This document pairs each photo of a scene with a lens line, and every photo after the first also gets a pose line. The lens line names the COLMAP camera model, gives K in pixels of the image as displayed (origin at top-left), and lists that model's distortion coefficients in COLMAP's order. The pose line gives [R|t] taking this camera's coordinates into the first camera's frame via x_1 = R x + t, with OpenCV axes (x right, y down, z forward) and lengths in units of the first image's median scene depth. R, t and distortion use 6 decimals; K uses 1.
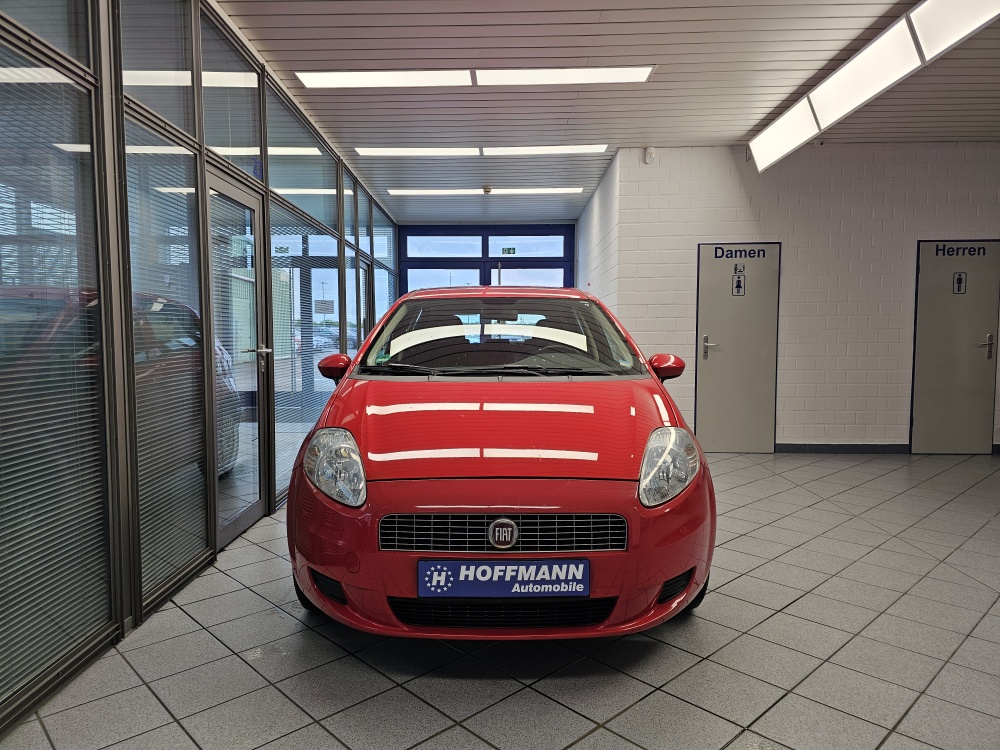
lens RADIAL K [[662.6, 0, 500.0], [0, 662.6, 375.0], [0, 0, 1]] dist [0.085450, -0.095551]
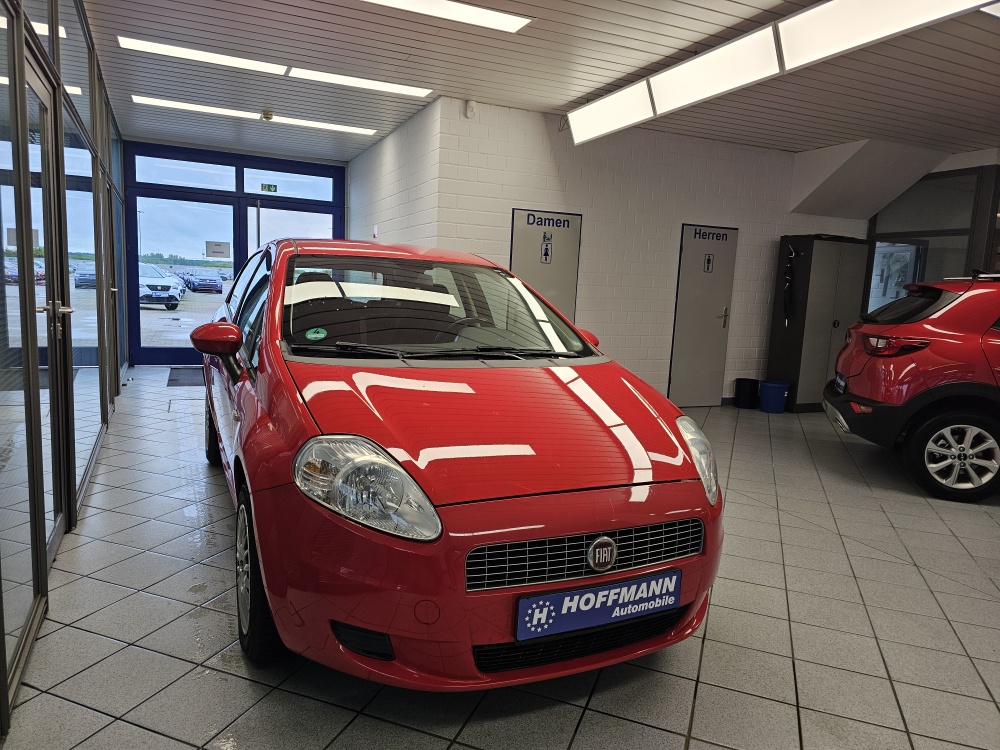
lens RADIAL K [[662.6, 0, 500.0], [0, 662.6, 375.0], [0, 0, 1]] dist [0.085450, -0.095551]
pose [[0.902466, -0.013244, 0.430557, -0.488139], [-0.020183, 0.997129, 0.072976, -0.058778], [-0.430287, -0.074548, 0.899609, 0.277623]]
